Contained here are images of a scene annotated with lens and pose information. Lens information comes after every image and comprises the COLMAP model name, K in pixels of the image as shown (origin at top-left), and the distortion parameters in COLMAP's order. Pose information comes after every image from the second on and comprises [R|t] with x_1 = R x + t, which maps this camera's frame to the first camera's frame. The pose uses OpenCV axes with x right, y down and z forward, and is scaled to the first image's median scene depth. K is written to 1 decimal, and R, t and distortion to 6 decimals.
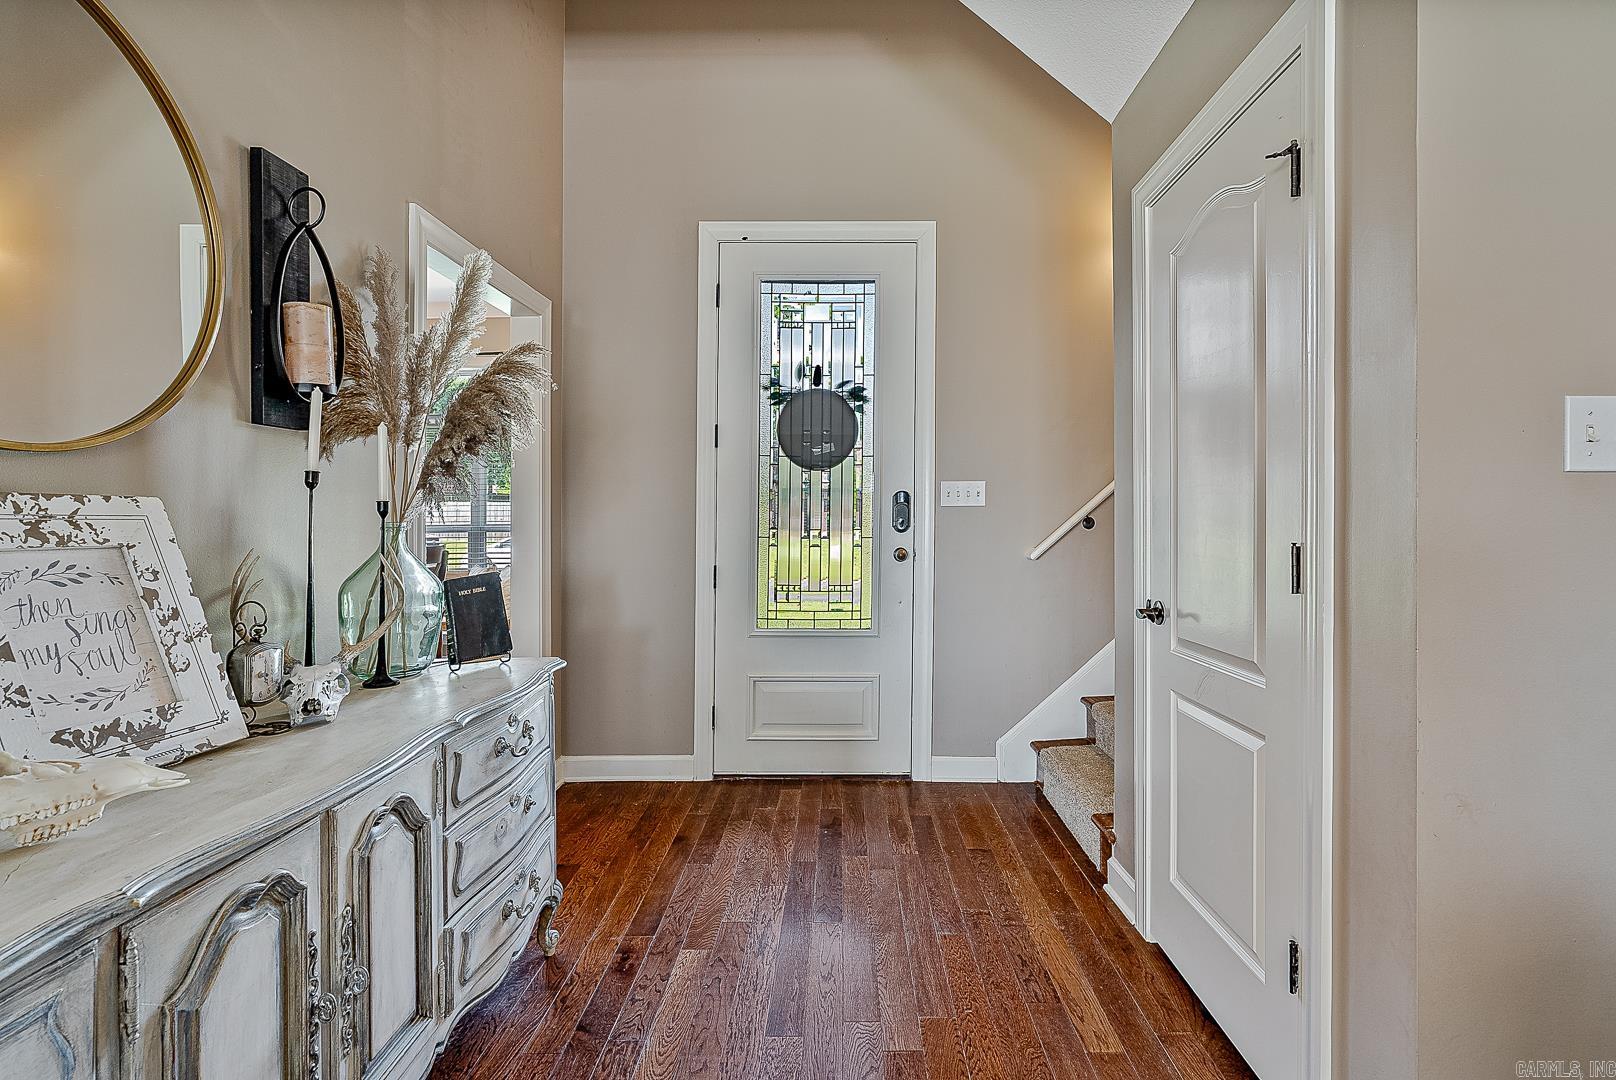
lens RADIAL K [[742.9, 0, 854.9], [0, 742.9, 531.2], [0, 0, 1]] dist [-0.001073, 0.000081]
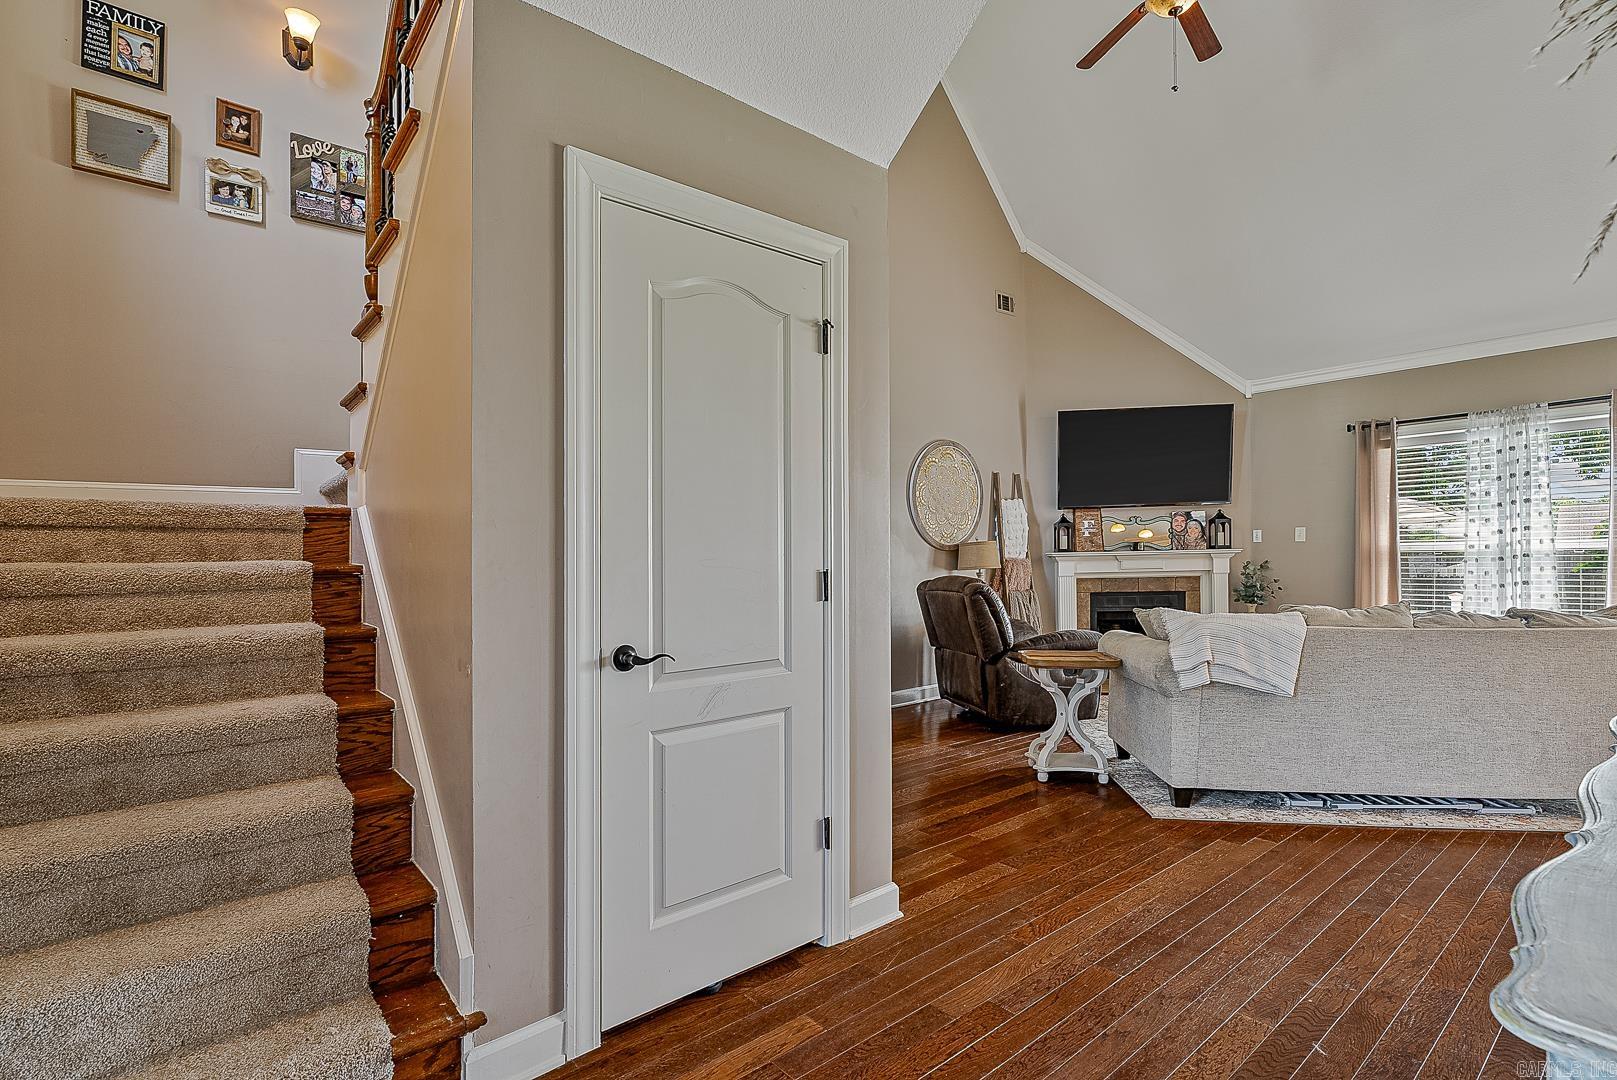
lens RADIAL K [[752.5, 0, 838.1], [0, 752.5, 568.0], [0, 0, 1]] dist [0.000868, -0.000143]
pose [[-0.636976, 0.006593, 0.770855, -0.282499], [0.028061, 0.999499, 0.014640, -0.004524], [-0.770373, 0.030956, -0.636842, 0.821041]]
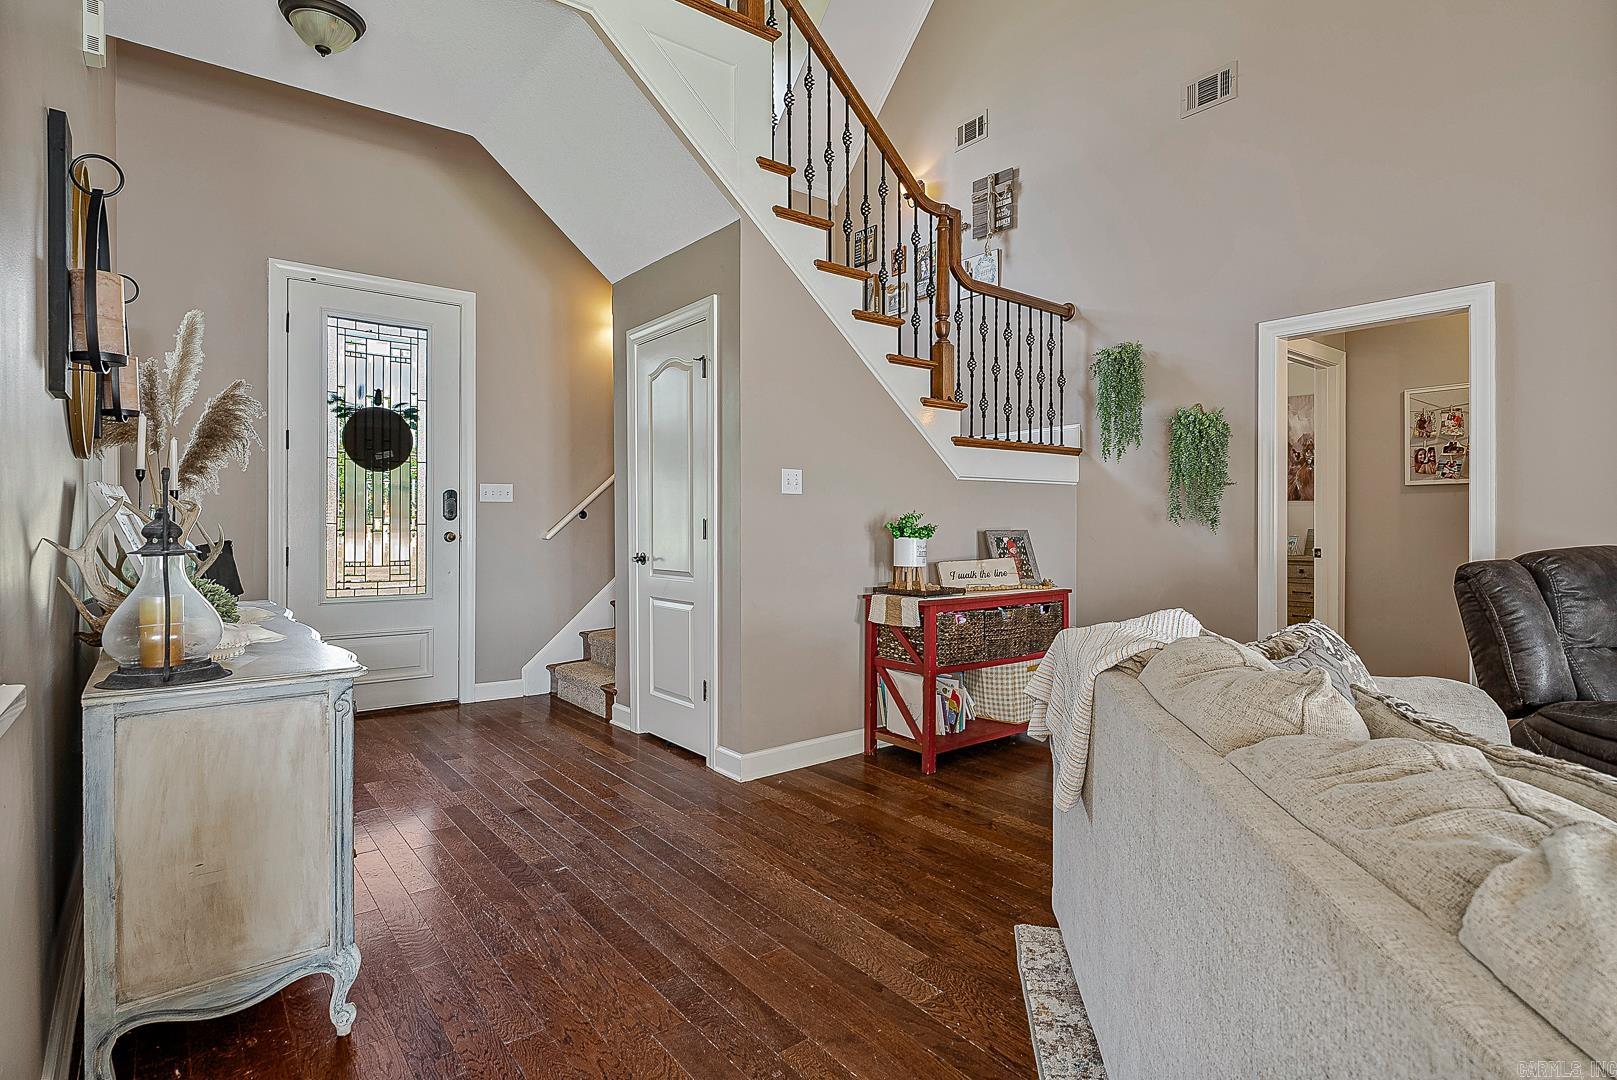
lens RADIAL K [[814.9, 0, 798.0], [0, 814.9, 536.1], [0, 0, 1]] dist [-0.008637, 0.000843]
pose [[0.794595, -0.006071, 0.607109, -0.330006], [0.003814, 0.999980, 0.005009, 0.025087], [-0.607128, -0.001664, 0.794603, -0.550464]]
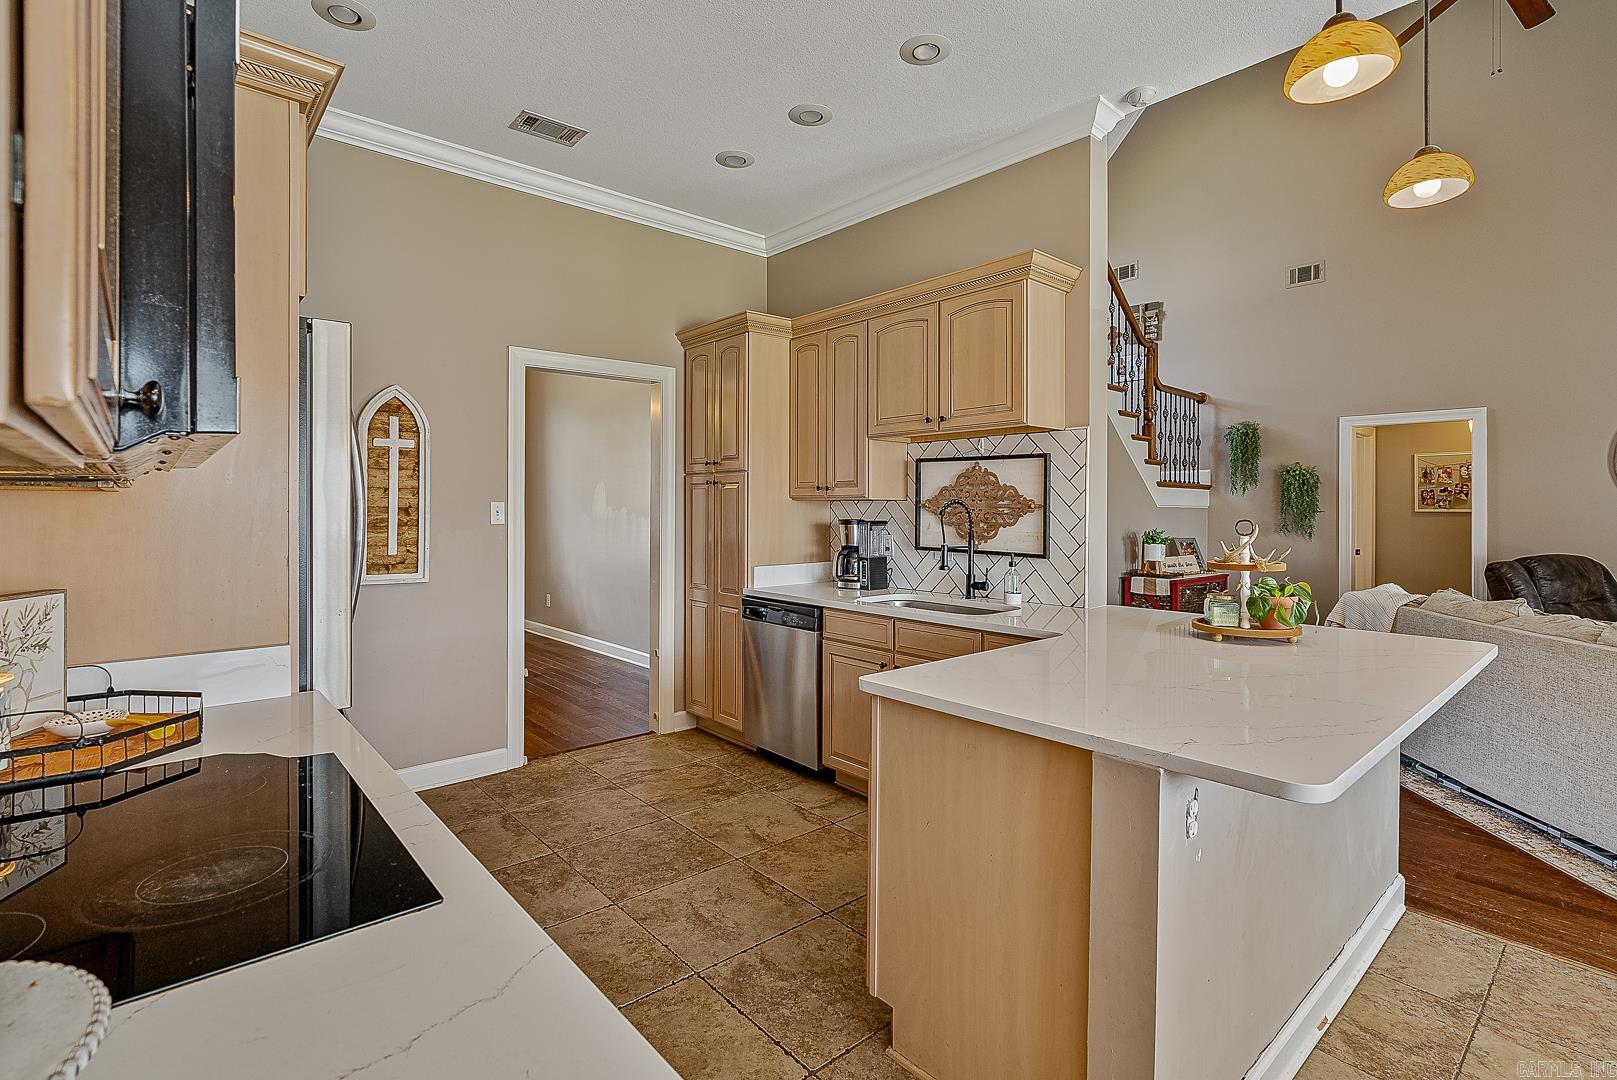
lens RADIAL K [[751.5, 0, 789.0], [0, 751.5, 517.7], [0, 0, 1]] dist [-0.001620, 0.000082]
pose [[0.762957, 0.004947, 0.646430, -1.360666], [-0.004416, 0.999987, -0.002440, -0.021206], [-0.646434, -0.000993, 0.762969, -0.551822]]
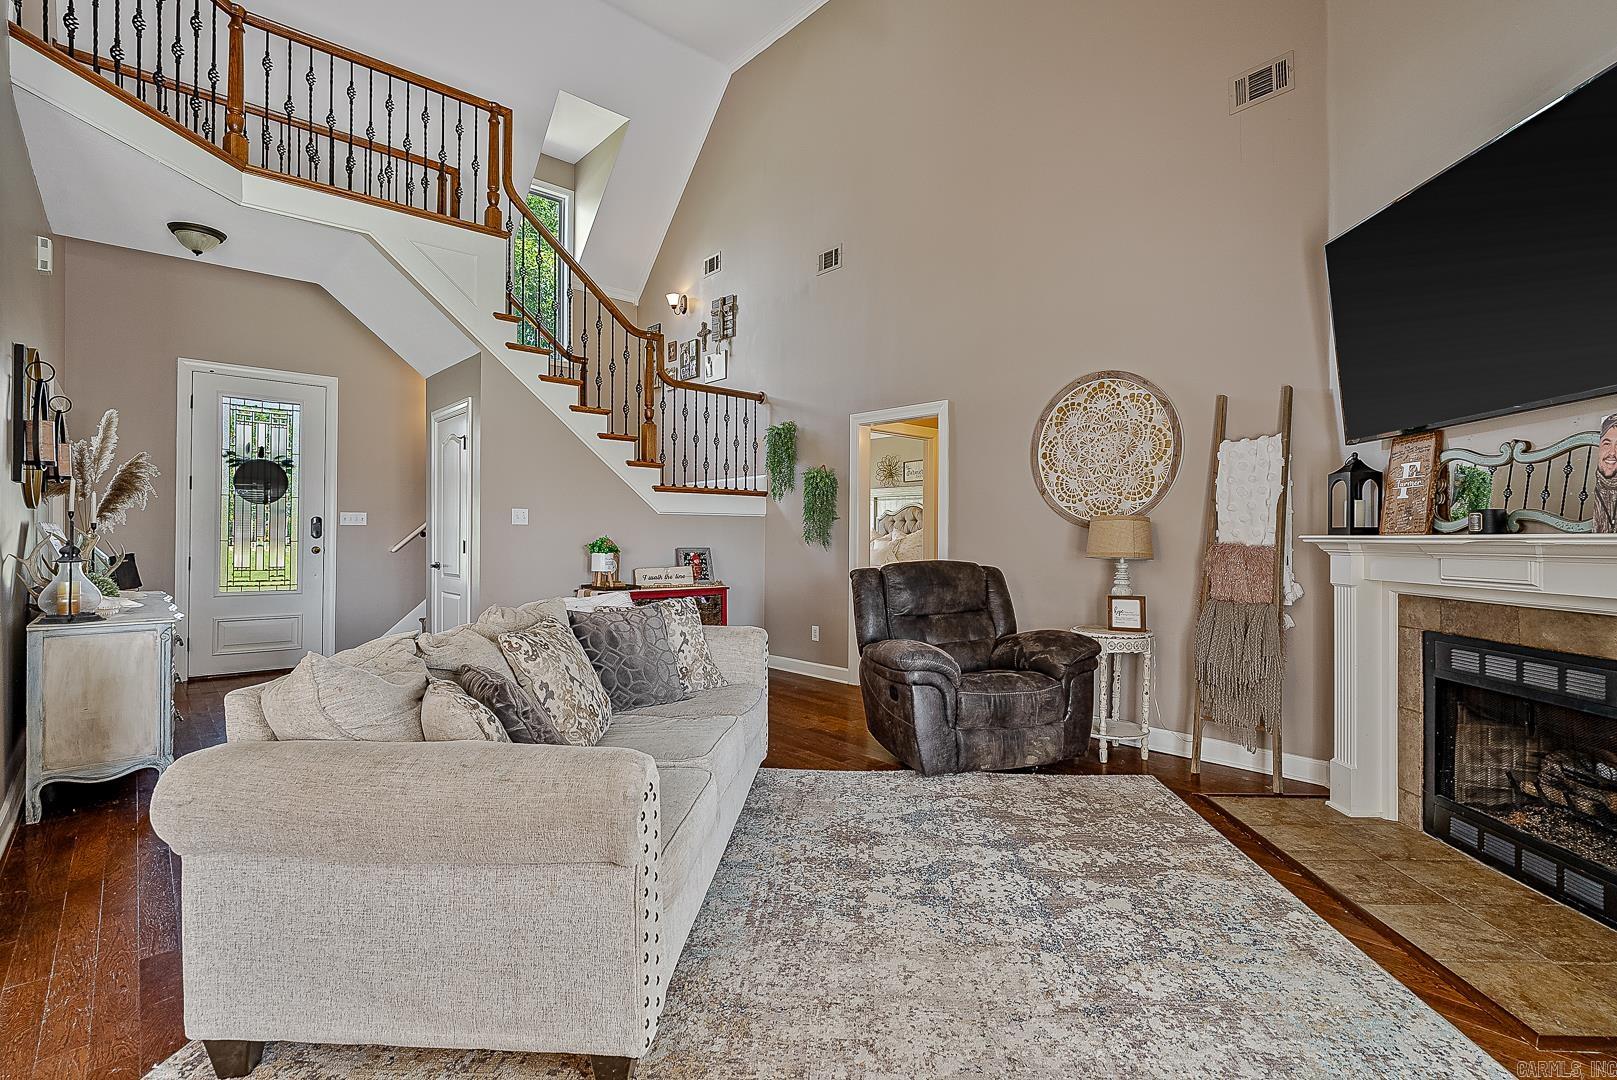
lens RADIAL K [[749.1, 0, 798.4], [0, 749.1, 541.0], [0, 0, 1]] dist [-0.001023, 0.000023]
pose [[0.754758, 0.003147, 0.655996, -0.262939], [-0.001325, 0.999994, -0.003273, 0.012397], [-0.656002, 0.001601, 0.754757, -1.253990]]
